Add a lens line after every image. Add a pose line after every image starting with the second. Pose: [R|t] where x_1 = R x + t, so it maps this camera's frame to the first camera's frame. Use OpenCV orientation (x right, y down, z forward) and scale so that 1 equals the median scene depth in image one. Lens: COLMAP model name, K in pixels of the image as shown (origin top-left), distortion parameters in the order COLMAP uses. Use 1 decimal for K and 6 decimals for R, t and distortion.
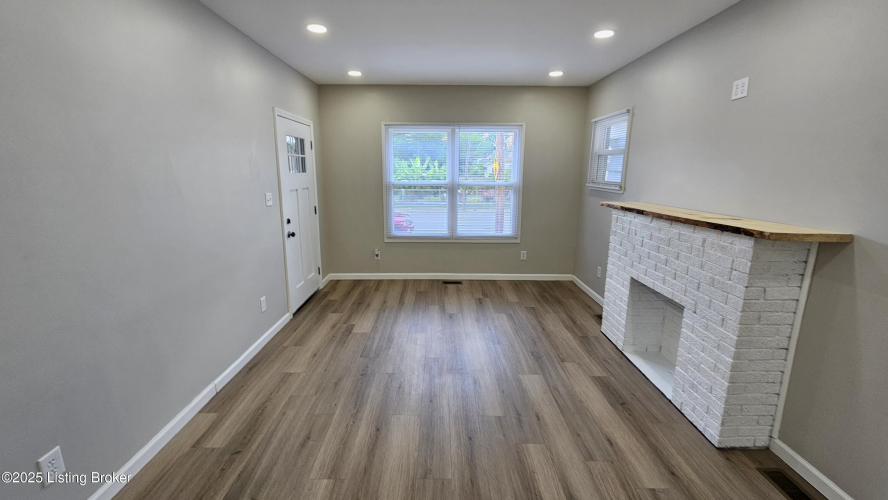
lens RADIAL K [[368.1, 0, 443.0], [0, 368.1, 245.6], [0, 0, 1]] dist [0.001499, 0.000127]
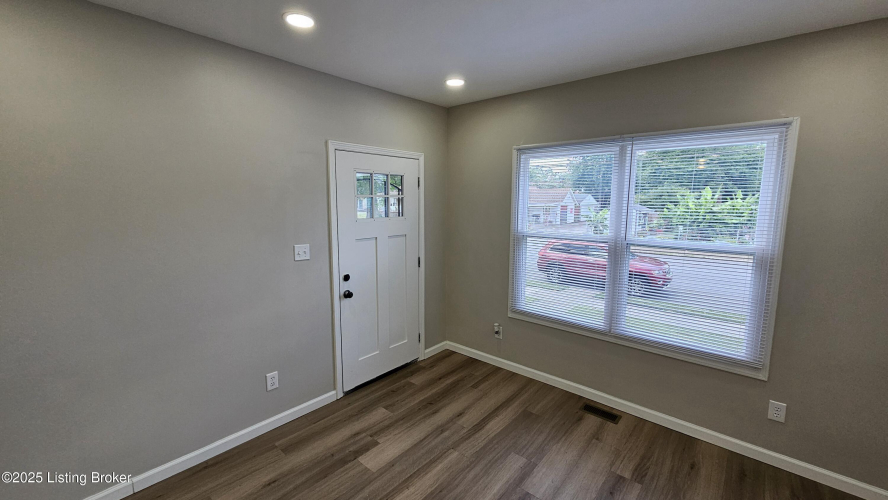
lens RADIAL K [[366.7, 0, 445.5], [0, 366.7, 246.3], [0, 0, 1]] dist [0.000557, -0.000008]
pose [[0.750743, 0.085918, -0.654983, 0.288755], [-0.135855, 0.990393, -0.025801, -0.158594], [0.646474, 0.108352, 0.755203, 0.581059]]
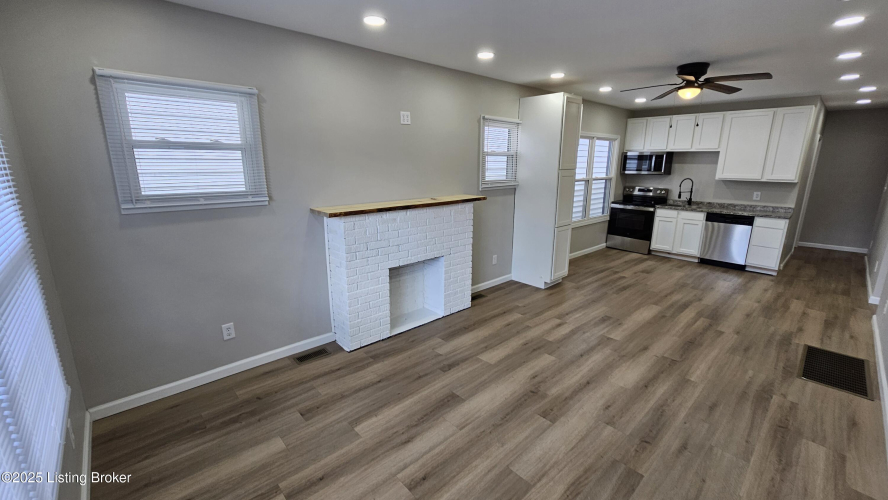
lens RADIAL K [[363.5, 0, 445.5], [0, 363.5, 245.7], [0, 0, 1]] dist [0.003262, 0.000349]
pose [[-0.667173, -0.181813, 0.722375, -0.344402], [0.141164, 0.921324, 0.362263, -0.316187], [-0.731405, 0.343665, -0.589017, 1.343184]]
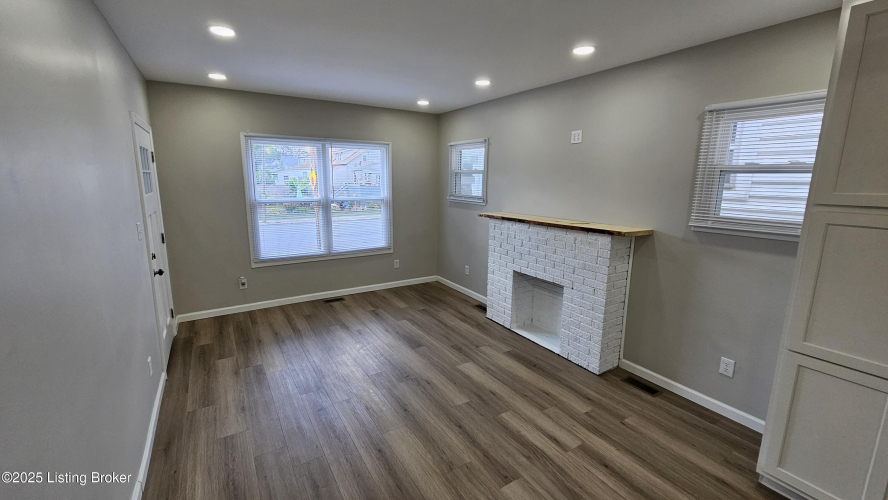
lens RADIAL K [[366.7, 0, 445.5], [0, 366.7, 246.3], [0, 0, 1]] dist [0.000557, -0.000008]
pose [[0.849310, -0.093860, 0.519484, -0.322655], [0.101398, 0.994748, 0.013954, -0.038400], [-0.518065, 0.040823, 0.854366, 0.010530]]
